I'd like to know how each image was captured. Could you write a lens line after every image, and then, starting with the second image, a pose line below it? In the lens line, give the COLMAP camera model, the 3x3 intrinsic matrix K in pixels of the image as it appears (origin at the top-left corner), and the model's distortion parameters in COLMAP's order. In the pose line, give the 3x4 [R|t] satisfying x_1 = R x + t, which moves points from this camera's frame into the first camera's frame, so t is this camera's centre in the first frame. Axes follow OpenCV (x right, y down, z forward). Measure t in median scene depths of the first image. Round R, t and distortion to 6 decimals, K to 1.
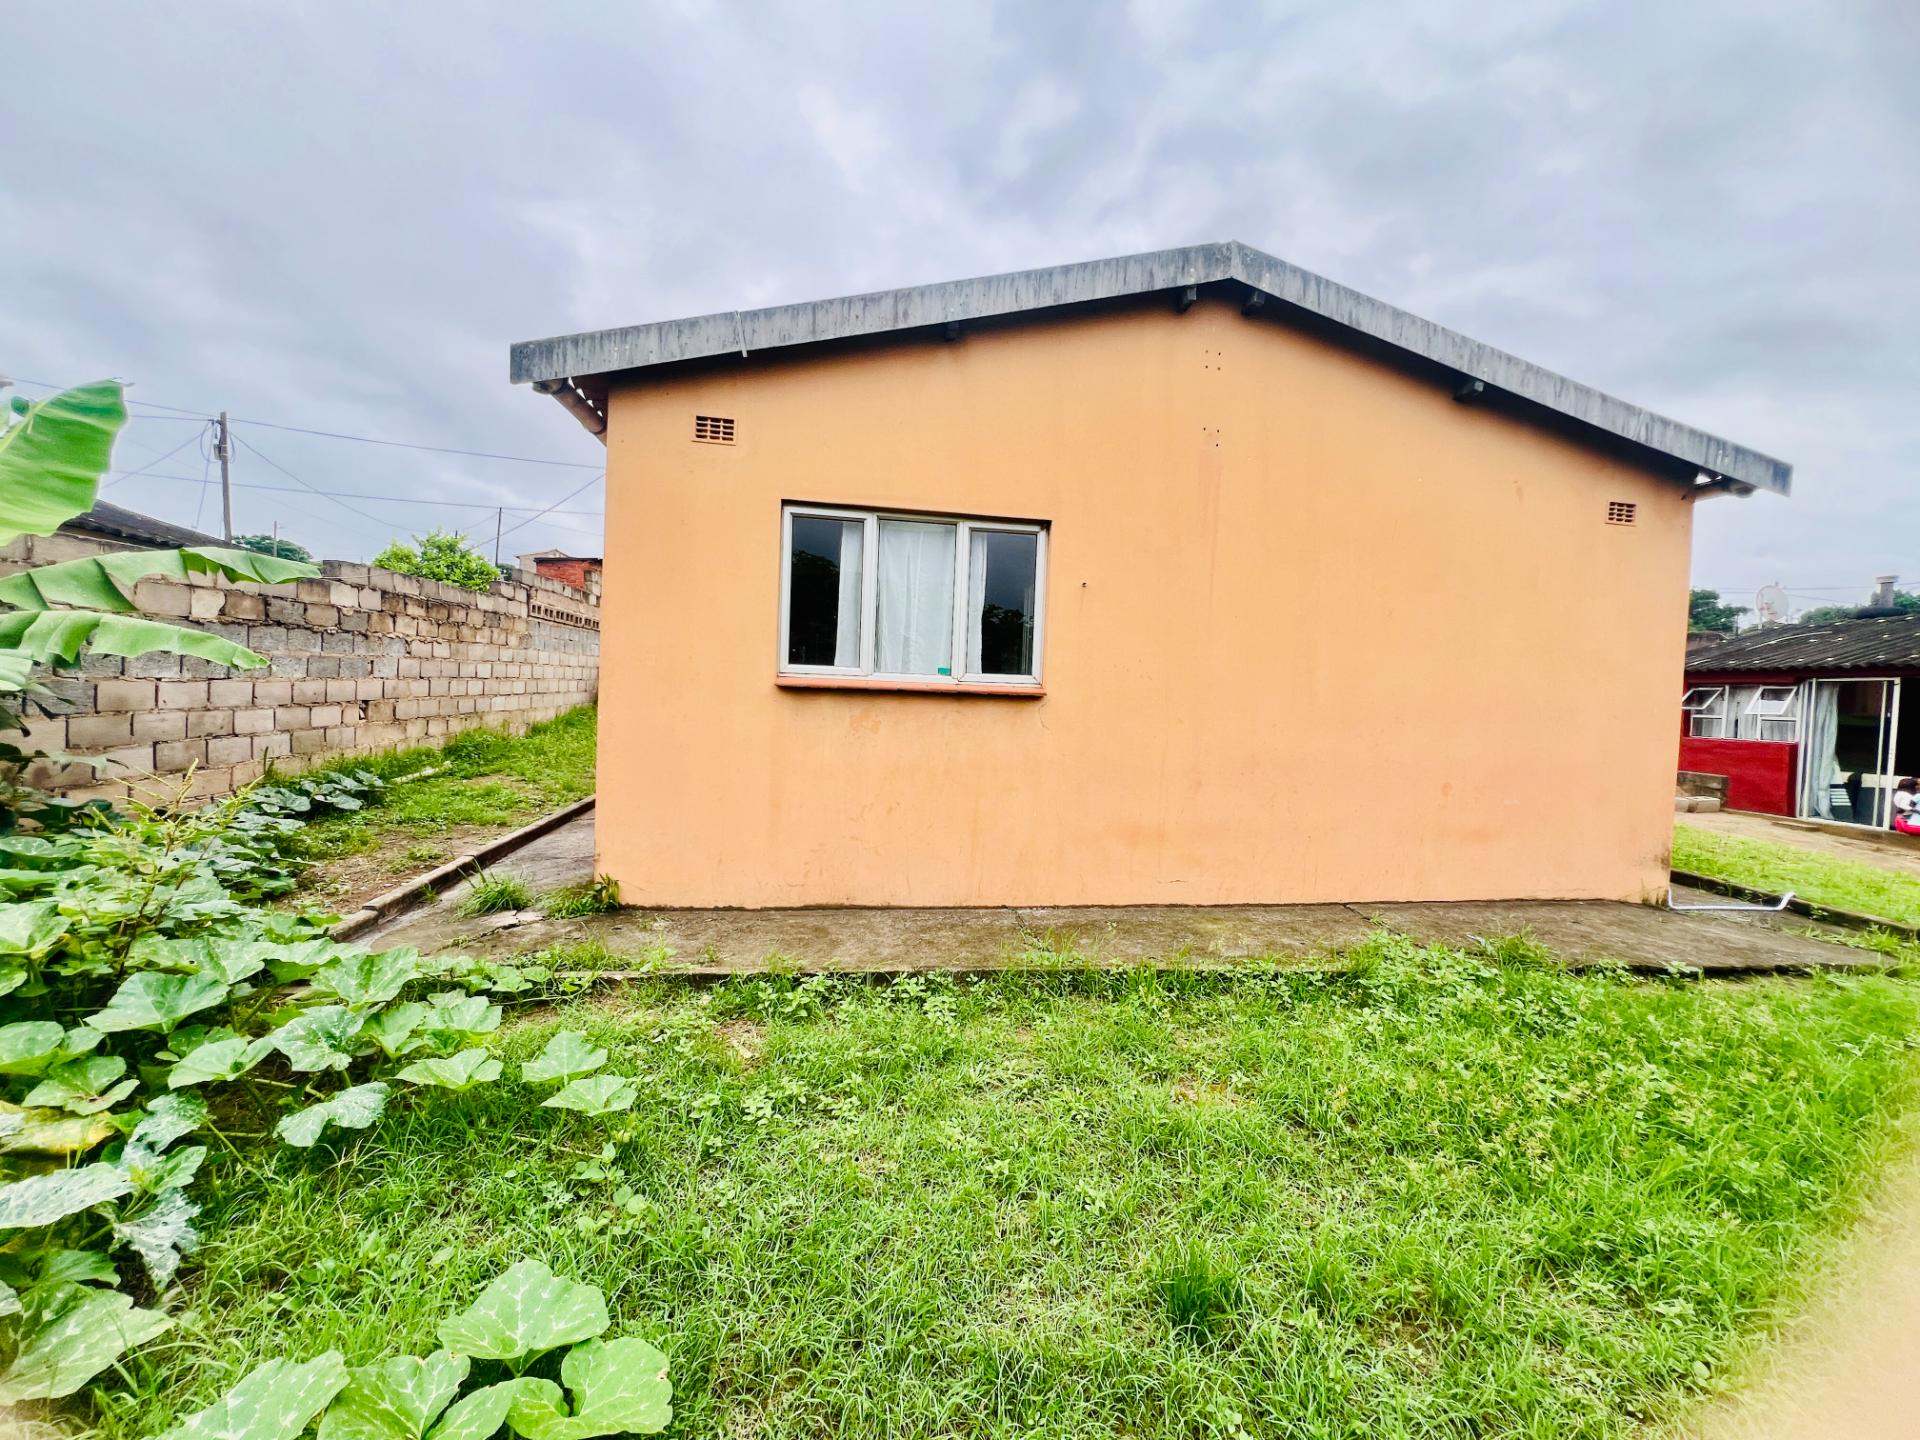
lens RADIAL K [[766.1, 0, 960.2], [0, 766.1, 715.7], [0, 0, 1]] dist [-0.003712, 0.001184]
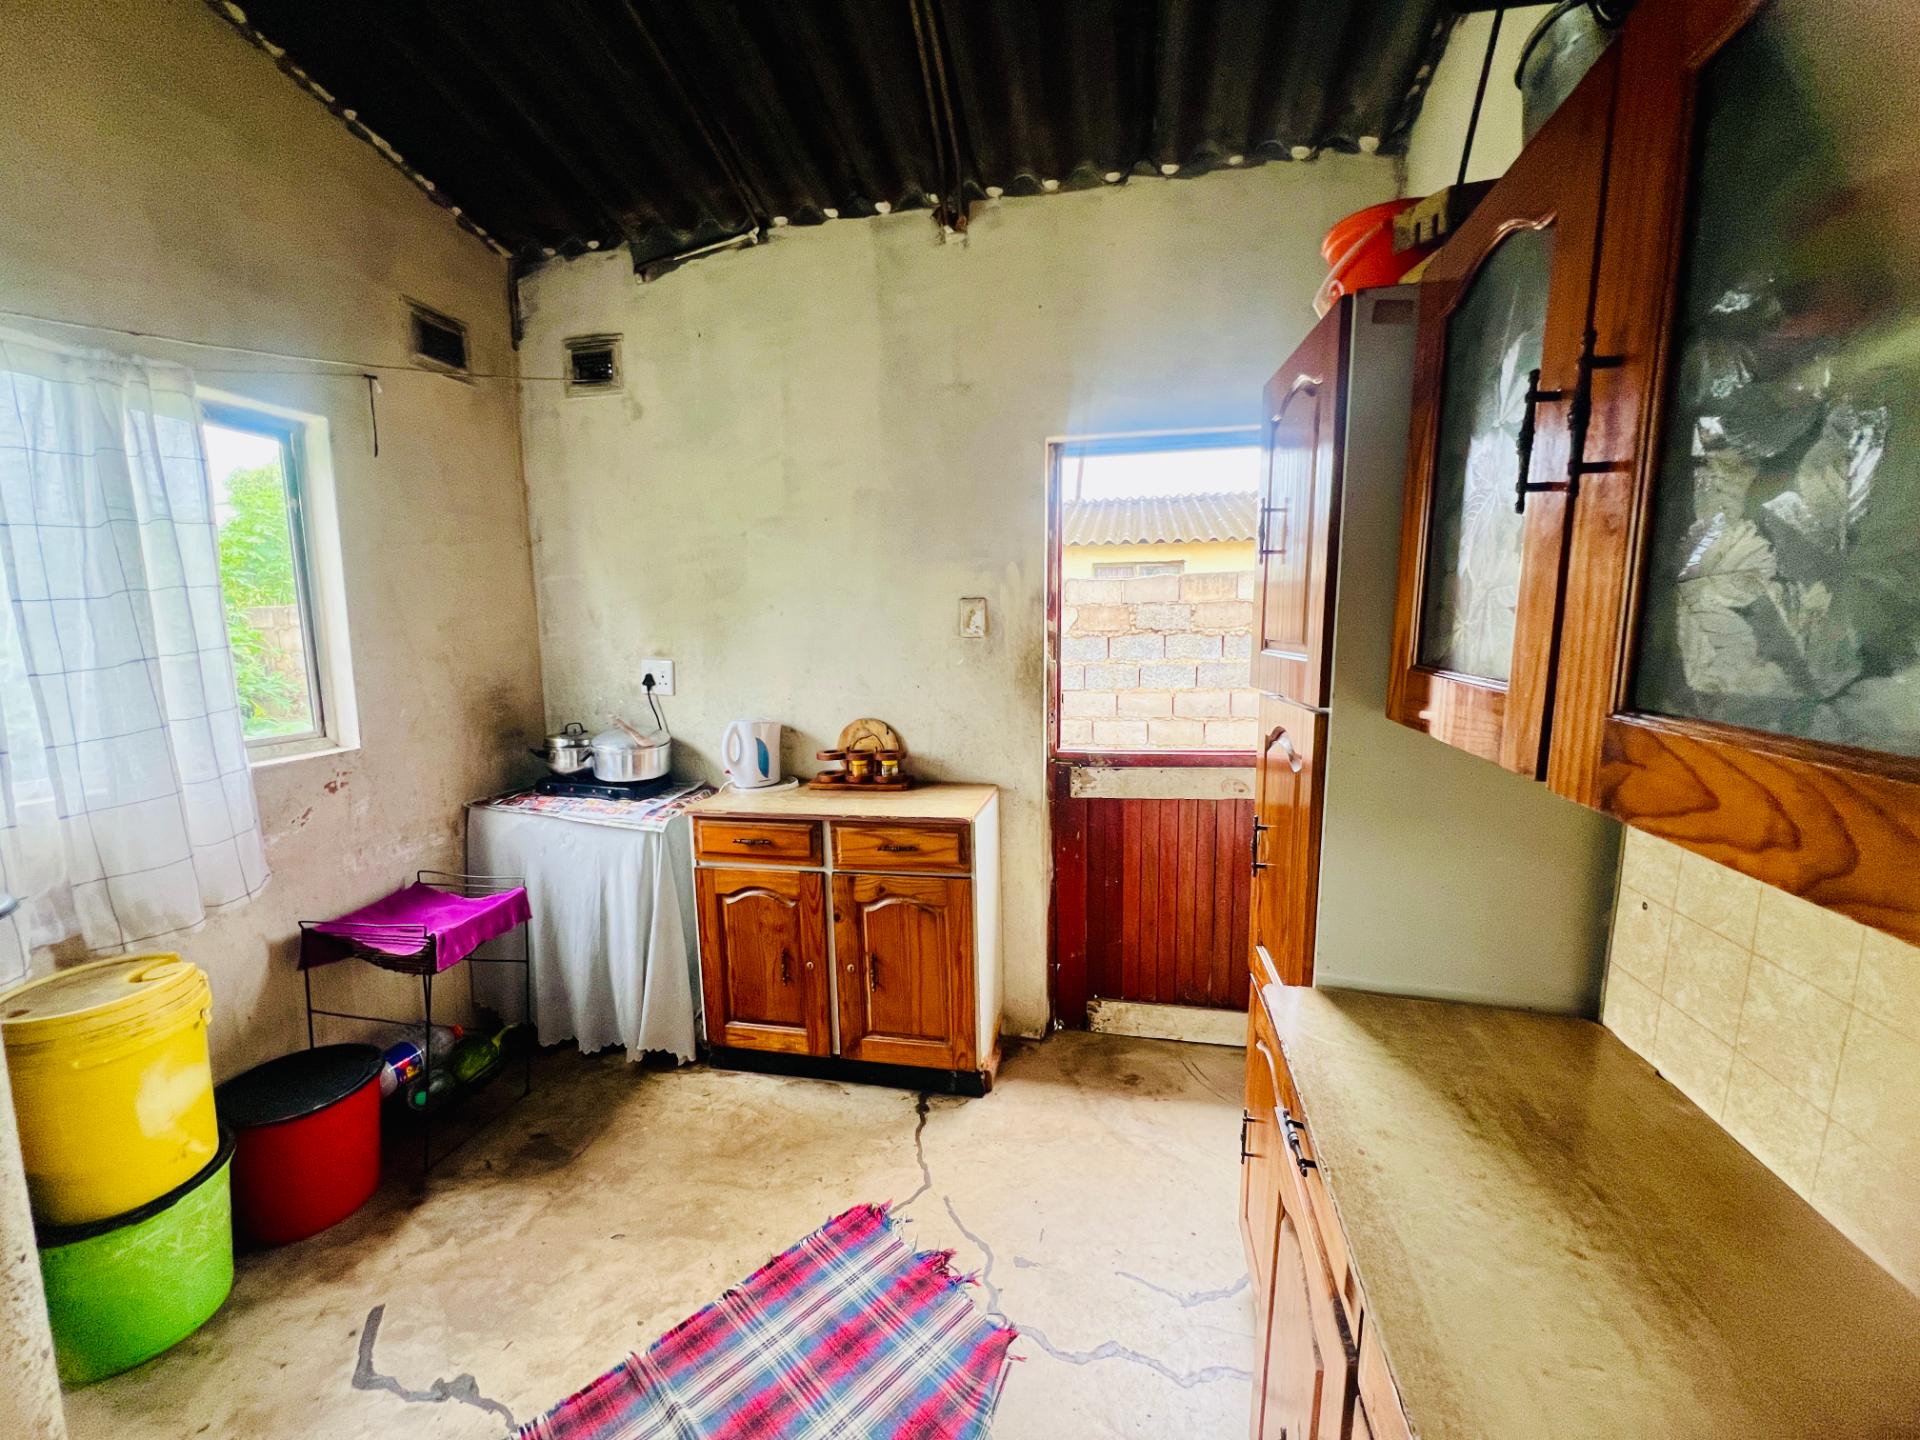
lens RADIAL K [[766.1, 0, 956.7], [0, 766.1, 716.4], [0, 0, 1]] dist [-0.003712, 0.001184]
pose [[-0.340914, 0.081441, -0.936560, 0.066077], [-0.030447, 0.994761, 0.097585, -0.090494], [0.939601, 0.061783, -0.336648, 0.985749]]
